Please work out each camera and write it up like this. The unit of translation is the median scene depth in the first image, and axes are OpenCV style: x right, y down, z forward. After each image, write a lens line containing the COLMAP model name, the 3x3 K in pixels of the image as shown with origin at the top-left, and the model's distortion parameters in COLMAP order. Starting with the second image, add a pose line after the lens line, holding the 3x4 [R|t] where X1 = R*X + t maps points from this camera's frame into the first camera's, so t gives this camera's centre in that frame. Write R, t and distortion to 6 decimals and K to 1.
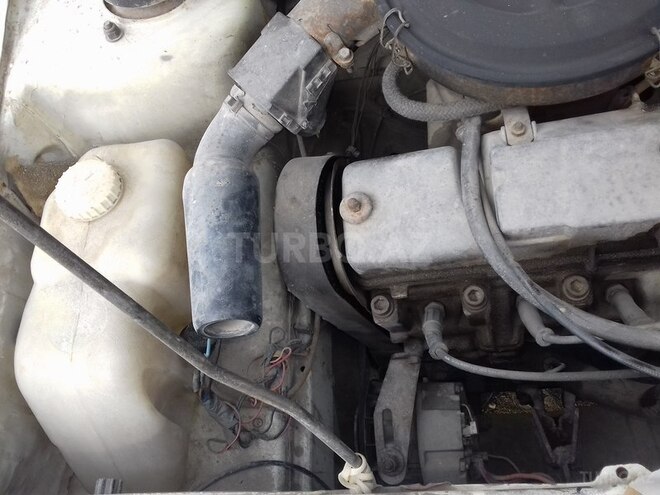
lens RADIAL K [[597.8, 0, 330.0], [0, 597.8, 247.5], [0, 0, 1]] dist [0.097434, -0.193797]
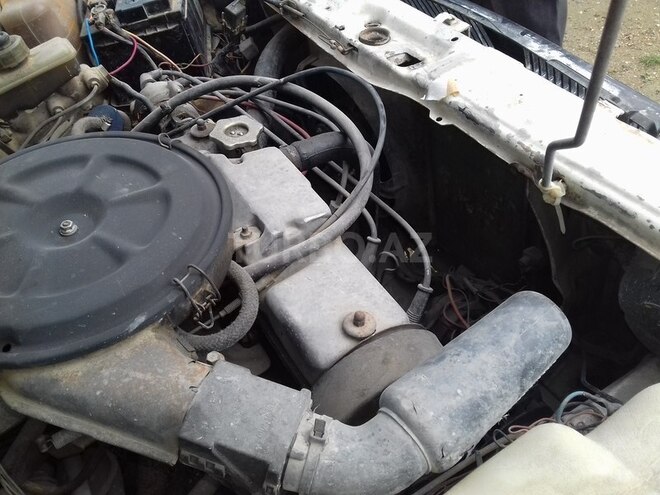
lens RADIAL K [[597.8, 0, 330.0], [0, 597.8, 247.5], [0, 0, 1]] dist [0.097434, -0.193797]
pose [[-0.452643, -0.385786, 0.803918, -0.710129], [0.887305, -0.105556, 0.448940, -0.562499], [-0.088336, 0.916530, 0.390089, 0.515857]]
